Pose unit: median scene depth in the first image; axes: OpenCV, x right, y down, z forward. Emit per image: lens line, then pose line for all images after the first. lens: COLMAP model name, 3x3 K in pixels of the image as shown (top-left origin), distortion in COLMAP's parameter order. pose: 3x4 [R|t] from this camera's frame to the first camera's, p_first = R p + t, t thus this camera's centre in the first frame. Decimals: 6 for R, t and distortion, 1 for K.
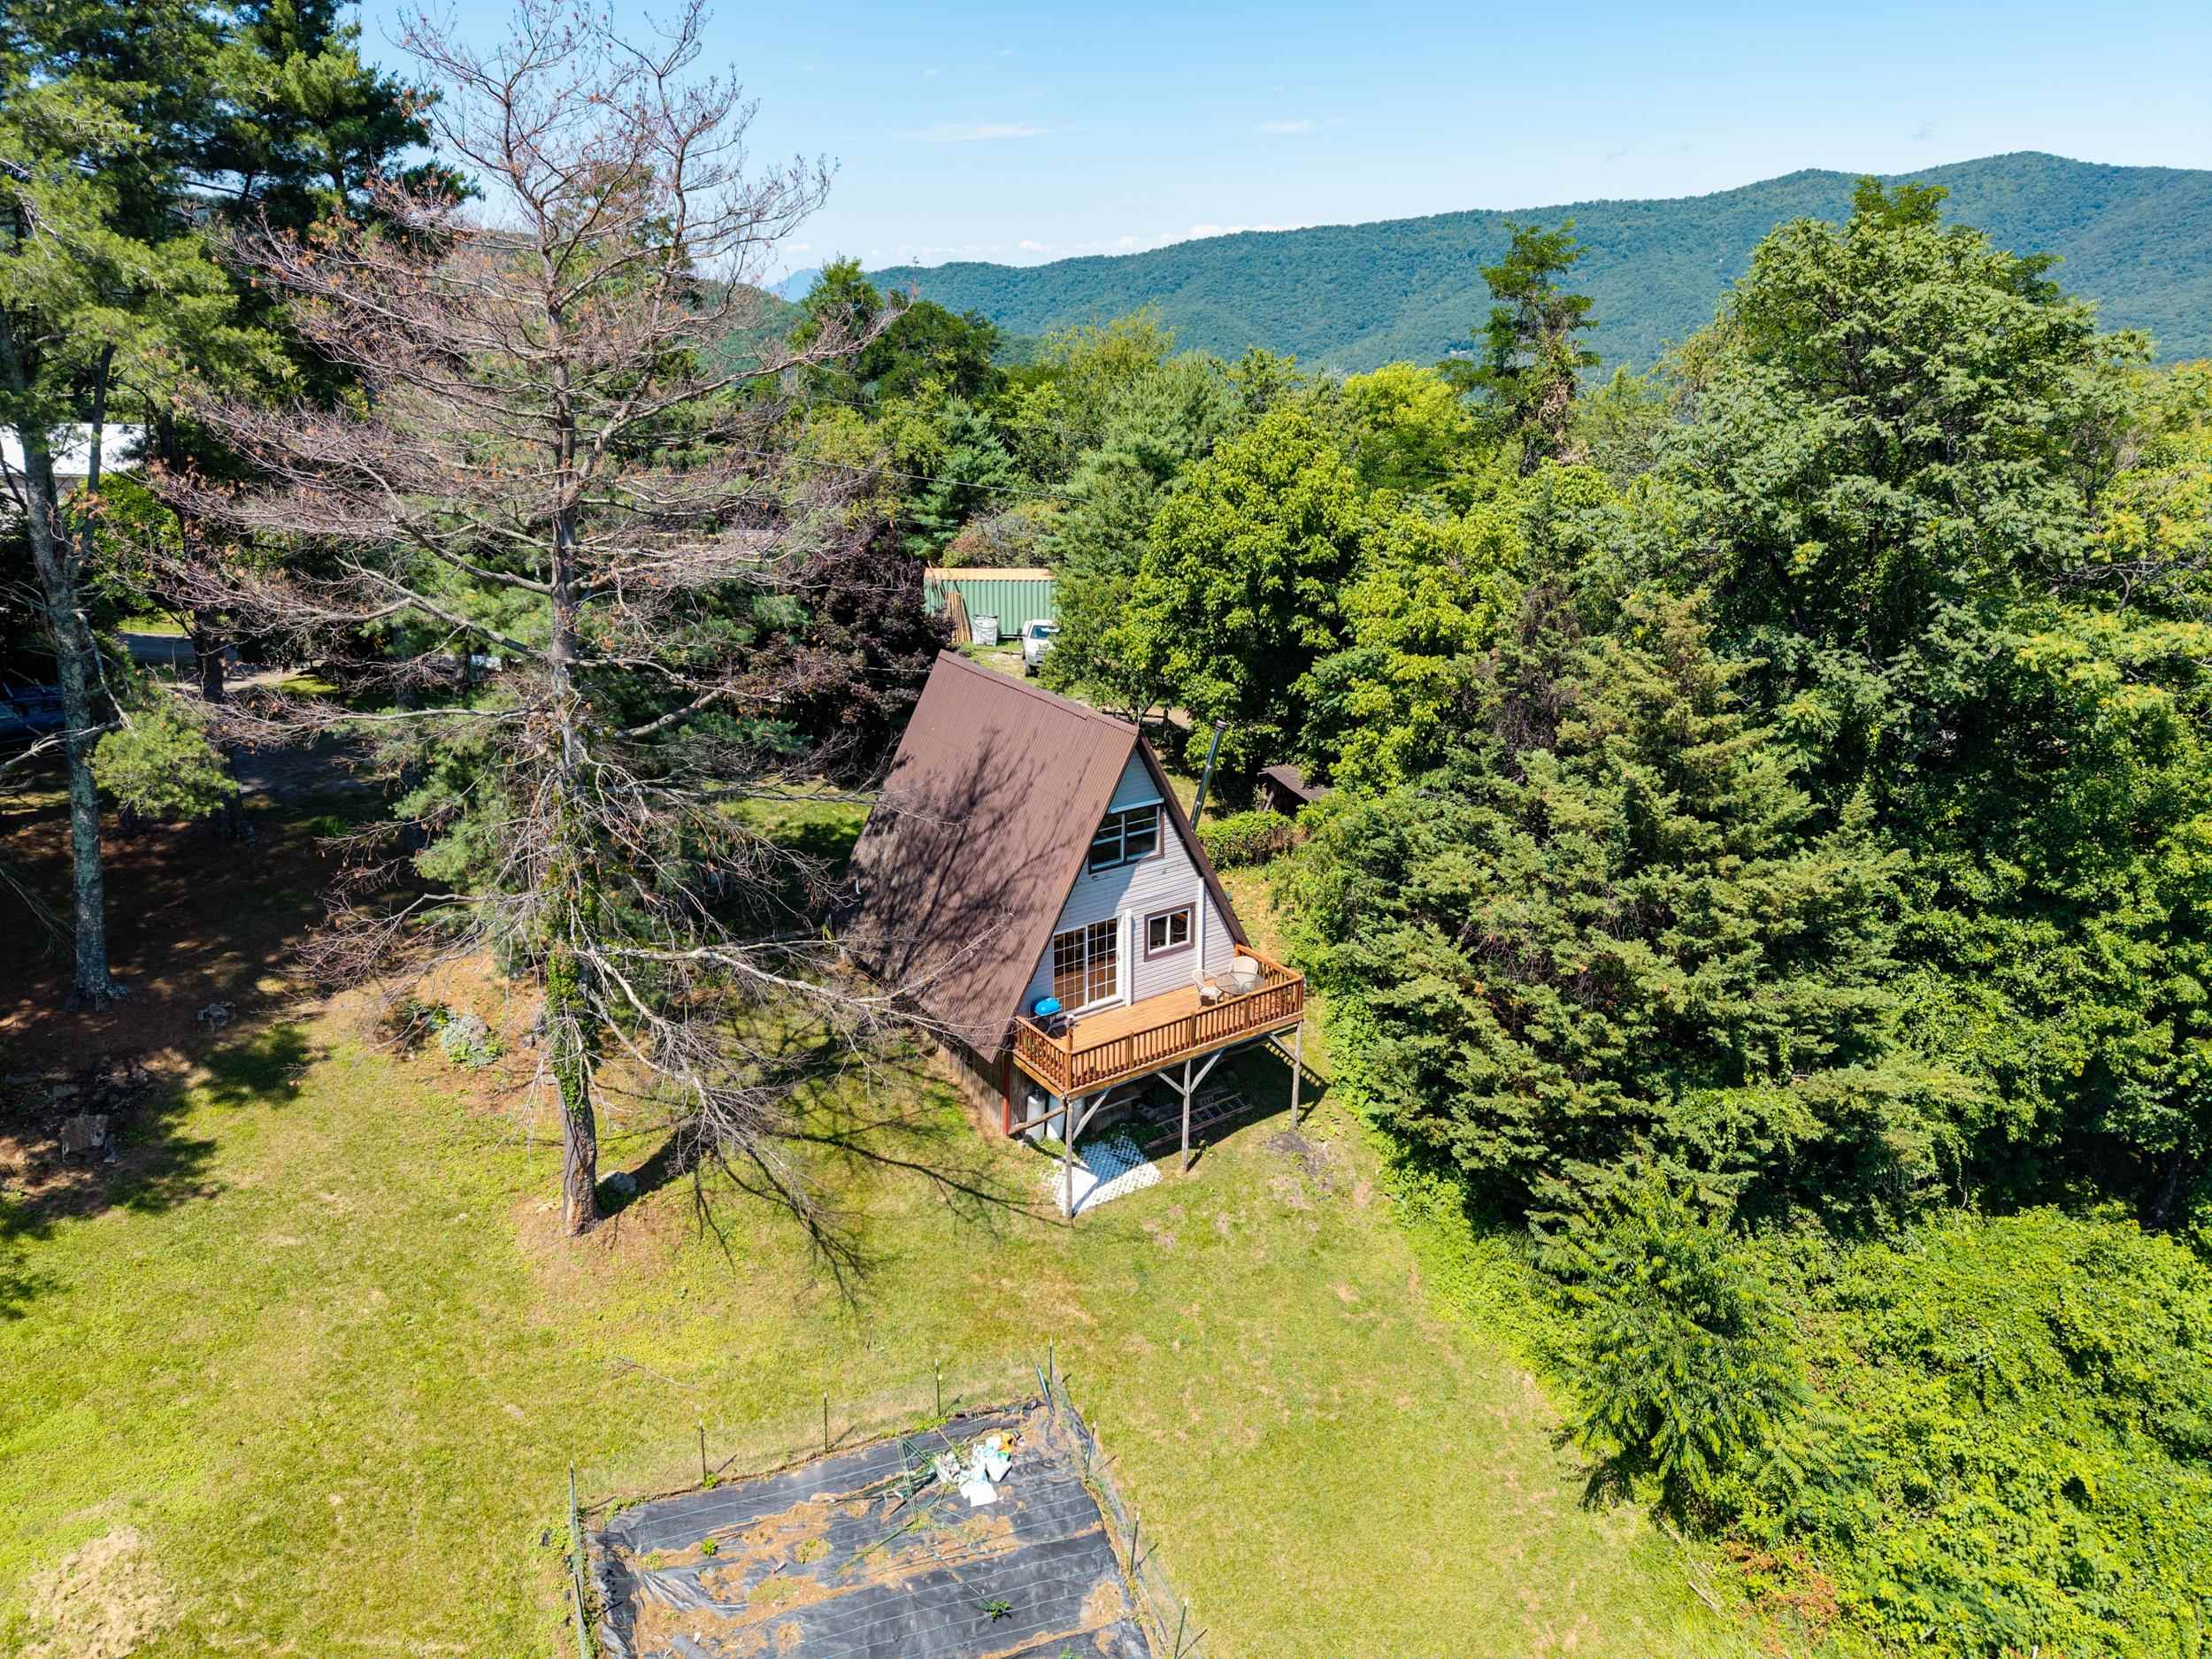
lens RADIAL K [[1481.6, 0, 1114.8], [0, 1481.6, 823.9], [0, 0, 1]] dist [0.039363, -0.034670]
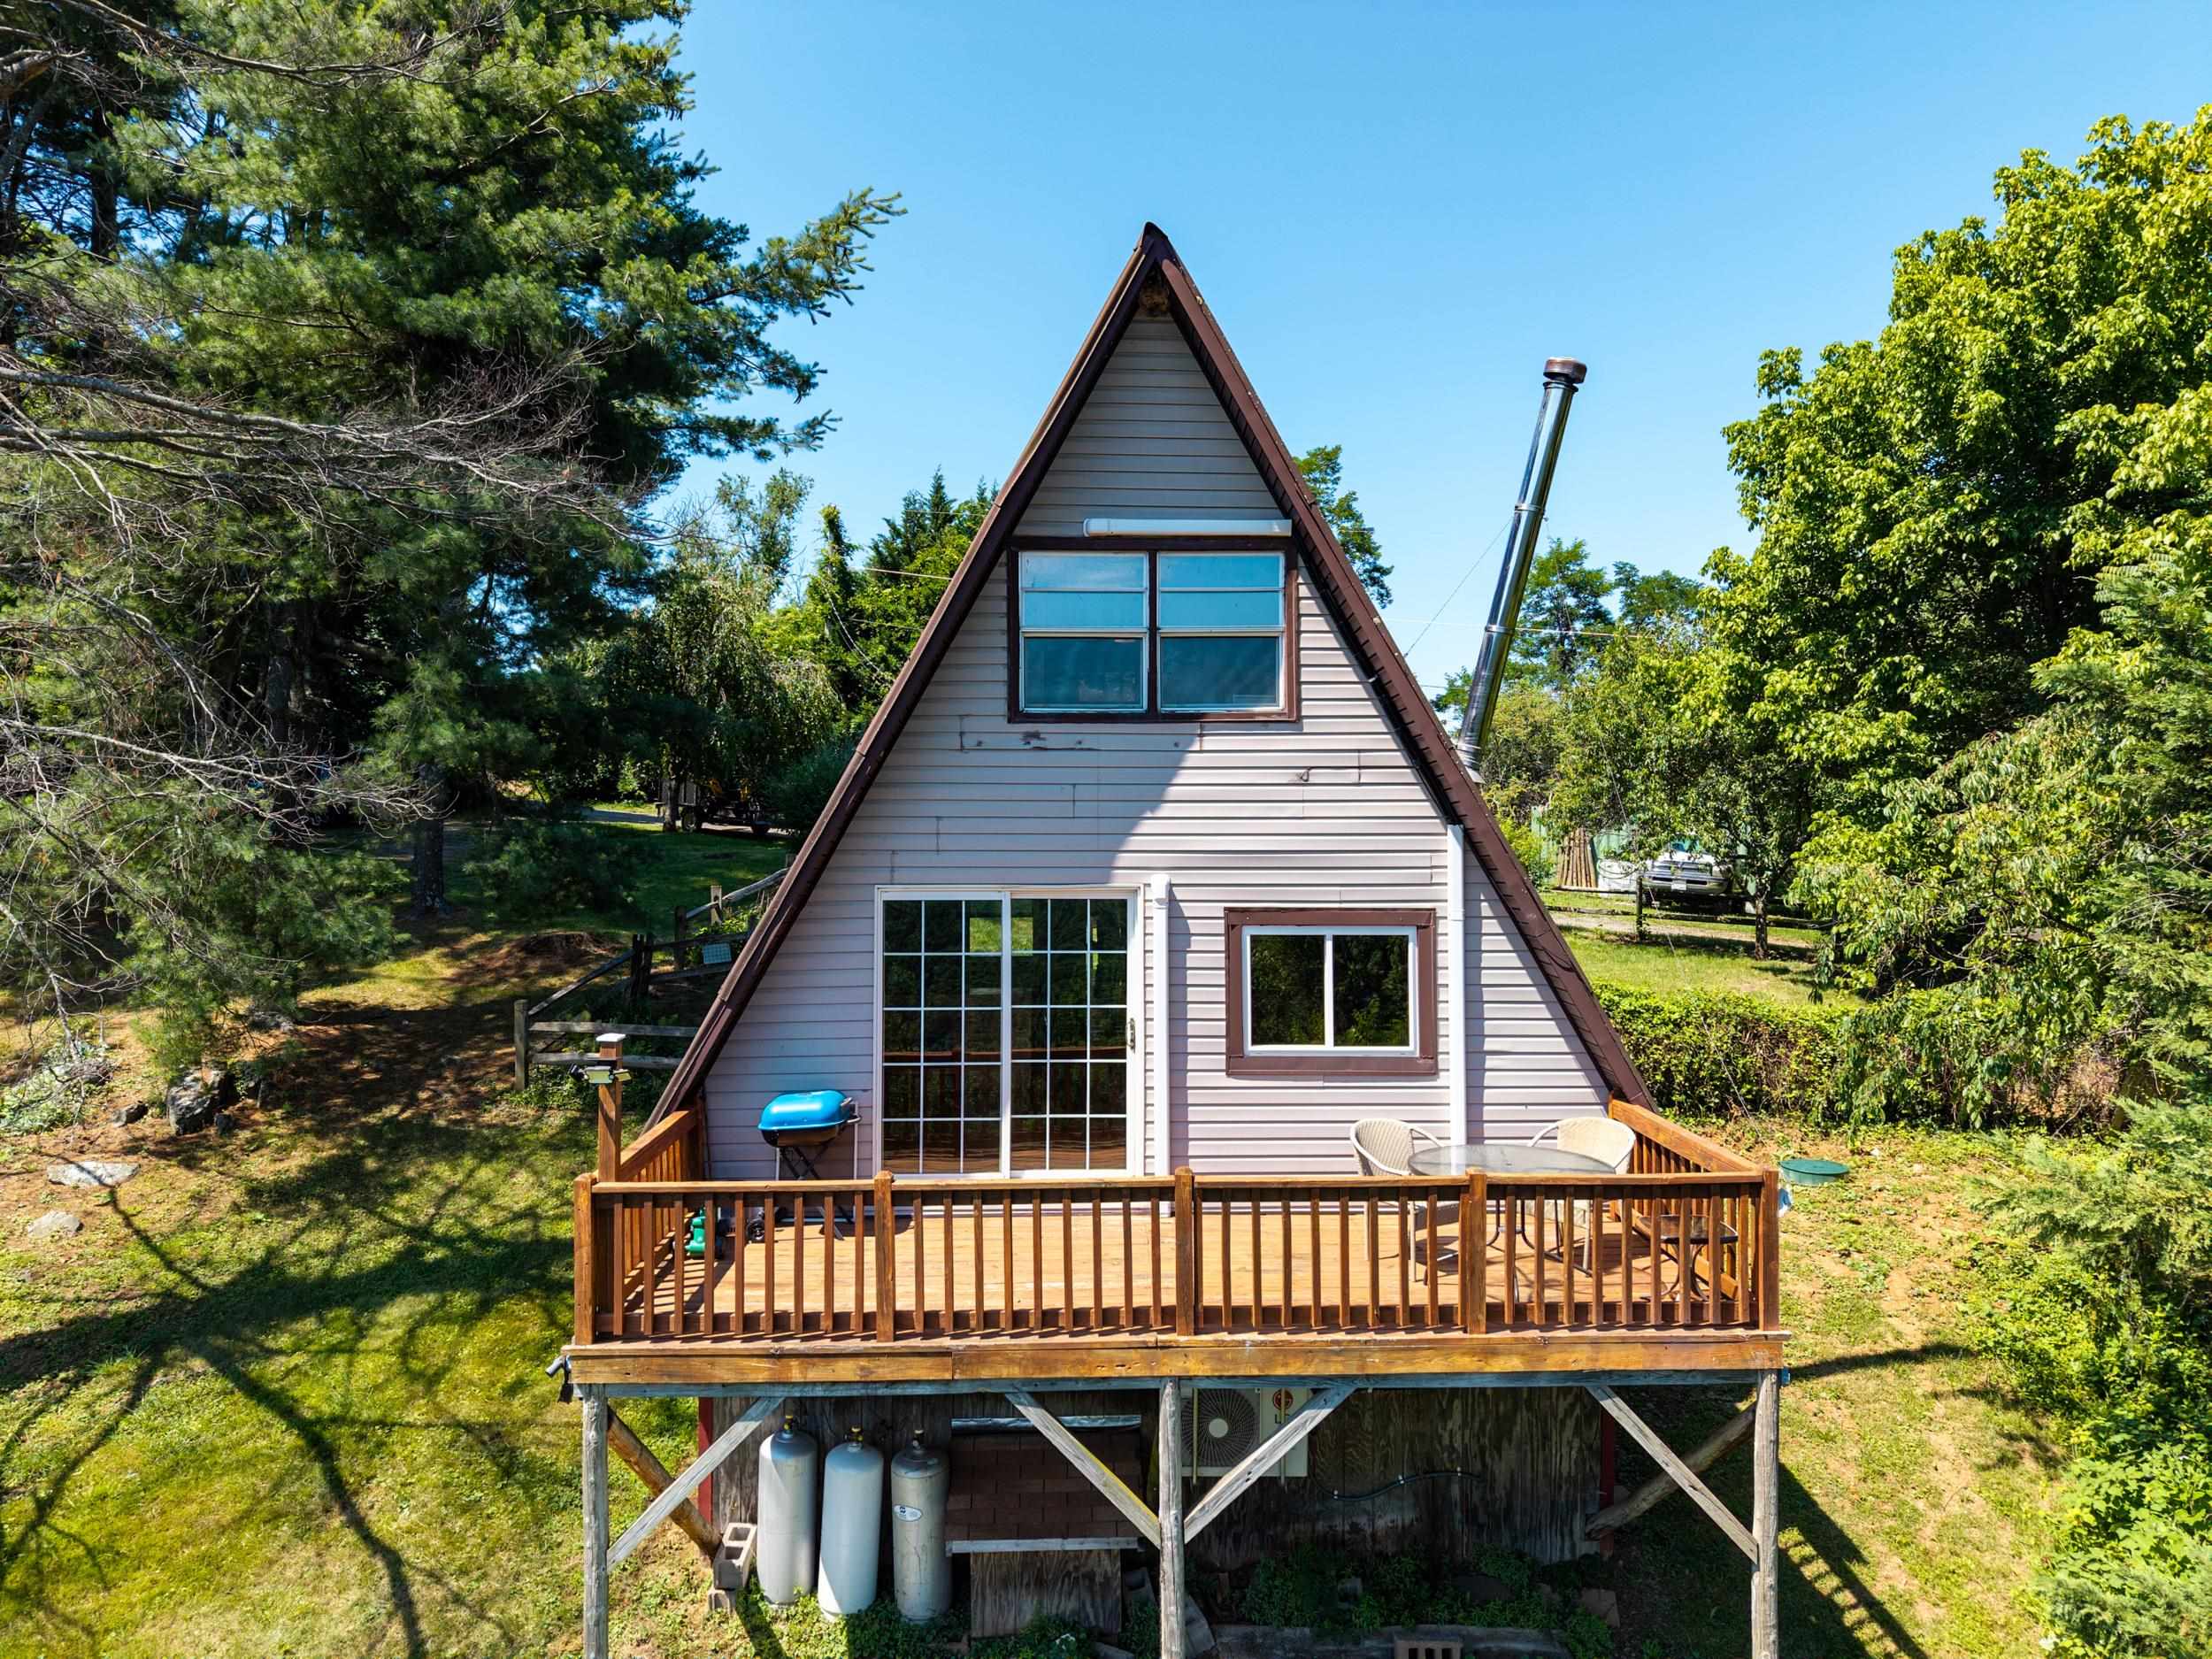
lens RADIAL K [[1479.1, 0, 1098.2], [0, 1479.1, 804.2], [0, 0, 1]] dist [0.058177, -0.096839]
pose [[0.829039, -0.018619, -0.558881, 0.170726], [-0.177377, 0.939076, -0.294405, 0.136561], [0.530313, 0.343205, 0.775228, 0.736921]]
